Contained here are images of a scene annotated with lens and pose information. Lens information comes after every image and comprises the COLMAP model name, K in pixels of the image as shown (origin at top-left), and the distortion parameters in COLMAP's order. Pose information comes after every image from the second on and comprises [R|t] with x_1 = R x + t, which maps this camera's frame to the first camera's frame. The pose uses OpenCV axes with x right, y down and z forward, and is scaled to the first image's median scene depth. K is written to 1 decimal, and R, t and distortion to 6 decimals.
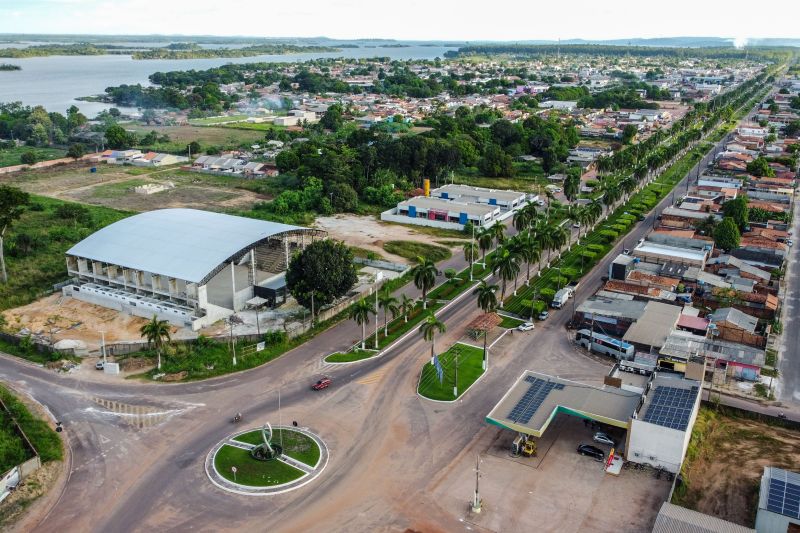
lens RADIAL K [[717.4, 0, 400.0], [0, 717.4, 266.5], [0, 0, 1]] dist [-0.000841, -0.002909]
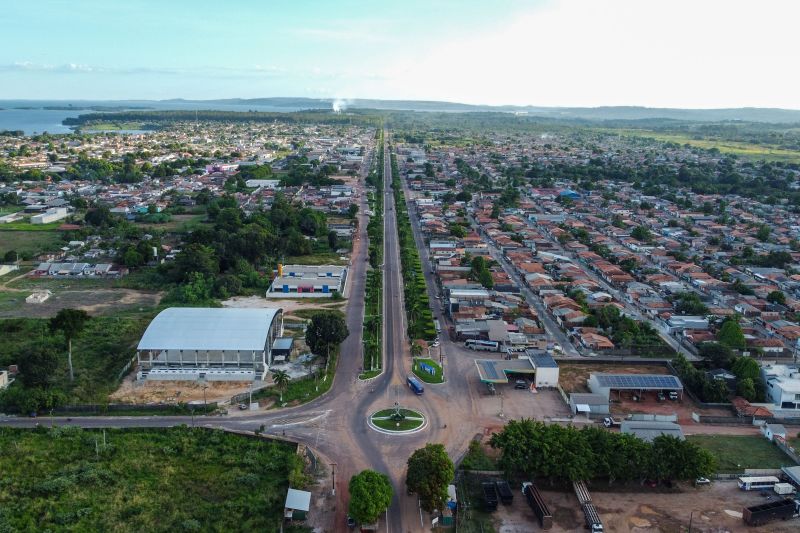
lens RADIAL K [[717.4, 0, 400.0], [0, 717.4, 266.5], [0, 0, 1]] dist [-0.000841, -0.002909]
pose [[0.863857, -0.111253, 0.491299, -0.685043], [0.148165, 0.988280, -0.036728, -0.050444], [-0.481455, 0.104521, 0.870216, -0.483335]]
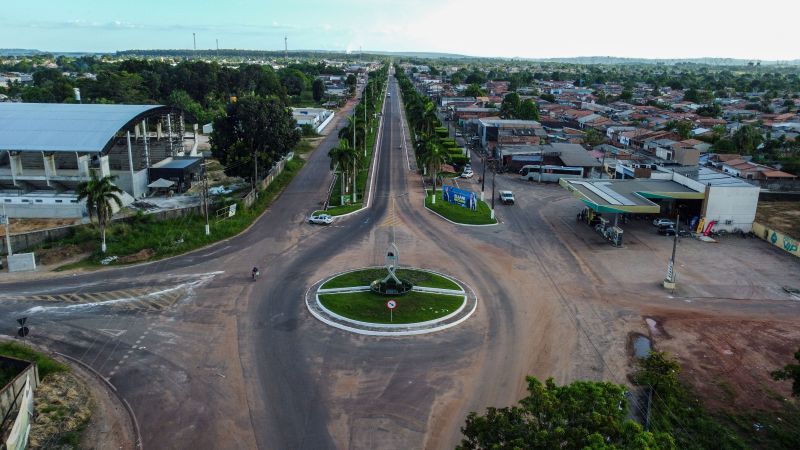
lens RADIAL K [[603.9, 0, 400.0], [0, 603.9, 225.0], [0, 0, 1]] dist [-0.000302, -0.001711]
pose [[0.868111, -0.132626, 0.478323, -0.280733], [0.146156, 0.989220, 0.009025, 0.118751], [-0.474364, 0.062075, 0.878137, 0.286294]]
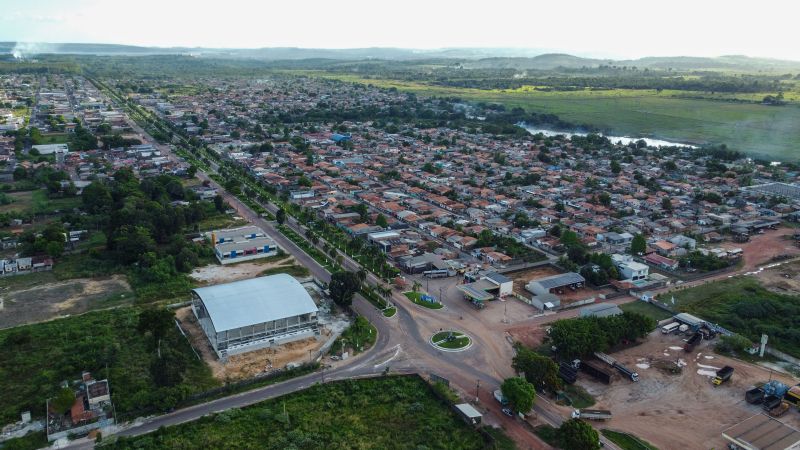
lens RADIAL K [[603.9, 0, 400.0], [0, 603.9, 225.0], [0, 0, 1]] dist [-0.000302, -0.001711]
pose [[0.525299, -0.248629, 0.813784, -1.279446], [0.257164, 0.958026, 0.126699, -0.312758], [-0.811128, 0.142721, 0.567188, -0.140499]]
